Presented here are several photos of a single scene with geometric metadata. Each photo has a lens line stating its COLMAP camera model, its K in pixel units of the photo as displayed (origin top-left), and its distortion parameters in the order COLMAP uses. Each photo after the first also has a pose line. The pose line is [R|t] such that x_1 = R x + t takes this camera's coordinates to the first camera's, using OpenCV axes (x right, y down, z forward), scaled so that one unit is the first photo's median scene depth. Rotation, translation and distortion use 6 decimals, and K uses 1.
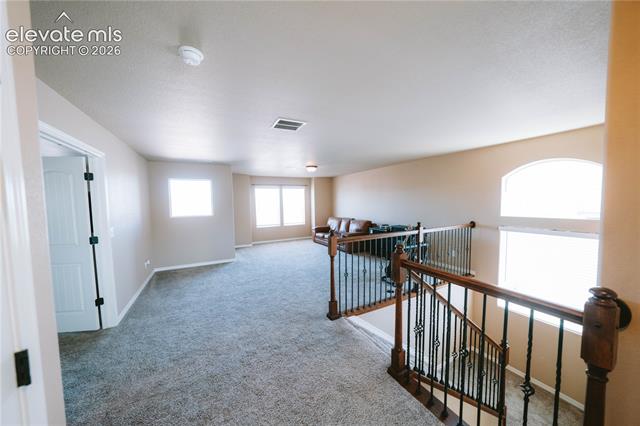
lens RADIAL K [[220.9, 0, 317.9], [0, 220.9, 214.5], [0, 0, 1]] dist [-0.011888, 0.001204]
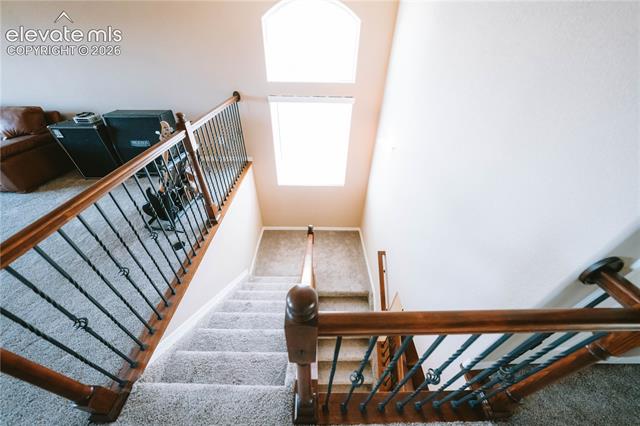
lens RADIAL K [[220.9, 0, 319.6], [0, 220.9, 214.4], [0, 0, 1]] dist [-0.011888, 0.001204]
pose [[0.455306, -0.525082, 0.719017, 0.112454], [0.027629, 0.815524, 0.578064, -0.055277], [-0.889906, -0.243330, 0.385820, 0.431299]]
